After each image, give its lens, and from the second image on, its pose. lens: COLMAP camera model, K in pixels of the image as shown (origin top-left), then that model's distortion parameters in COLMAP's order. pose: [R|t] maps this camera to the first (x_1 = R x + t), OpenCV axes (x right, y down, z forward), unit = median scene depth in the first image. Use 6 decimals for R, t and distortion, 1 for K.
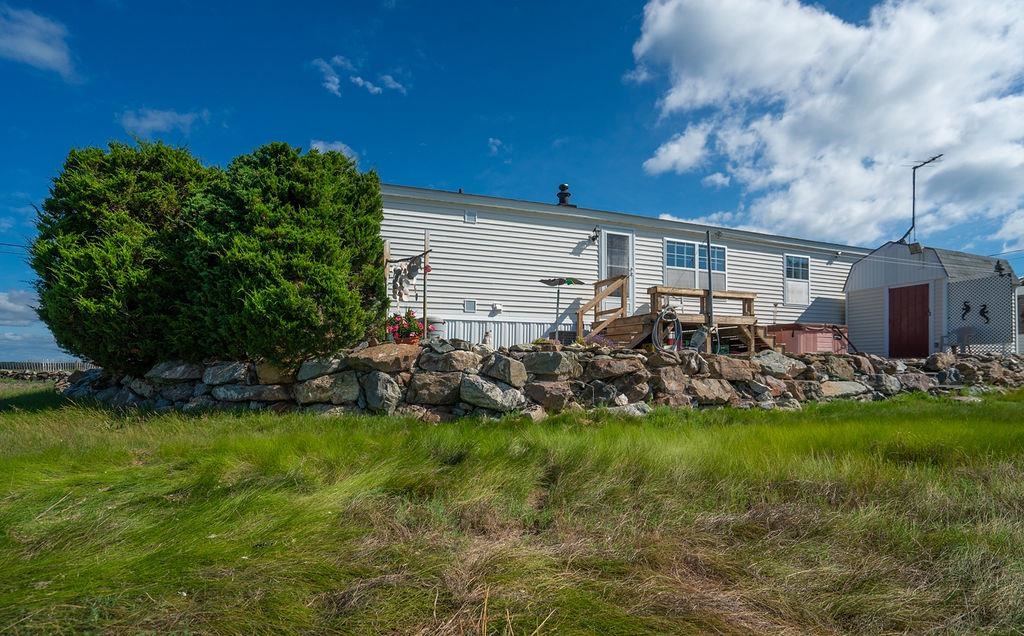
lens RADIAL K [[523.7, 0, 527.6], [0, 523.7, 372.1], [0, 0, 1]] dist [-0.041406, 0.015338]
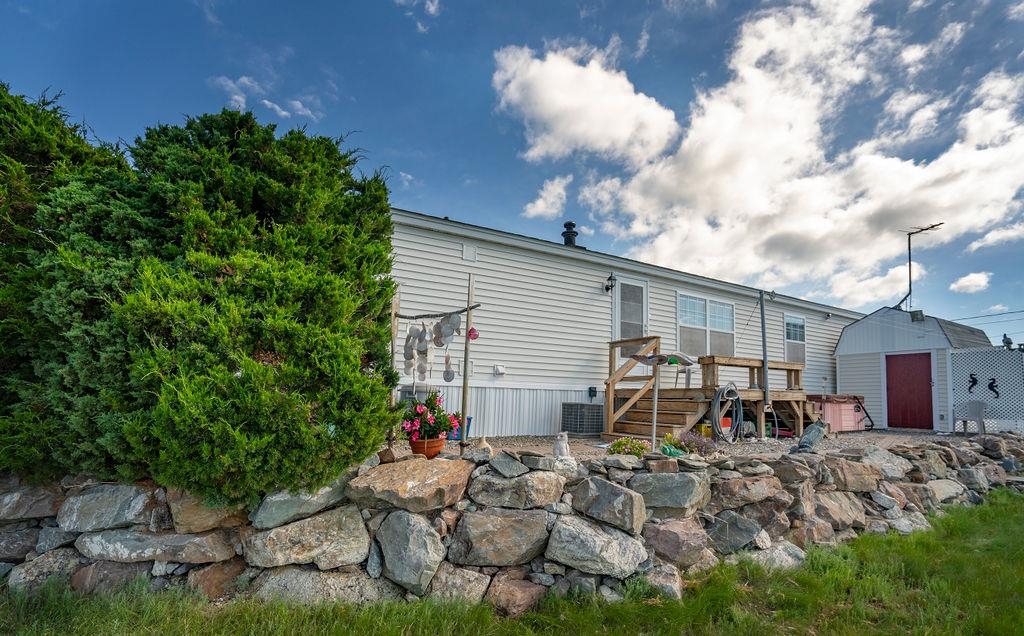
lens RADIAL K [[523.7, 0, 540.1], [0, 523.7, 373.3], [0, 0, 1]] dist [-0.041406, 0.015338]
pose [[0.983295, 0.029948, 0.179537, -0.244443], [-0.018192, 0.997602, -0.066772, -0.117952], [-0.181106, 0.062390, 0.981483, 0.392755]]
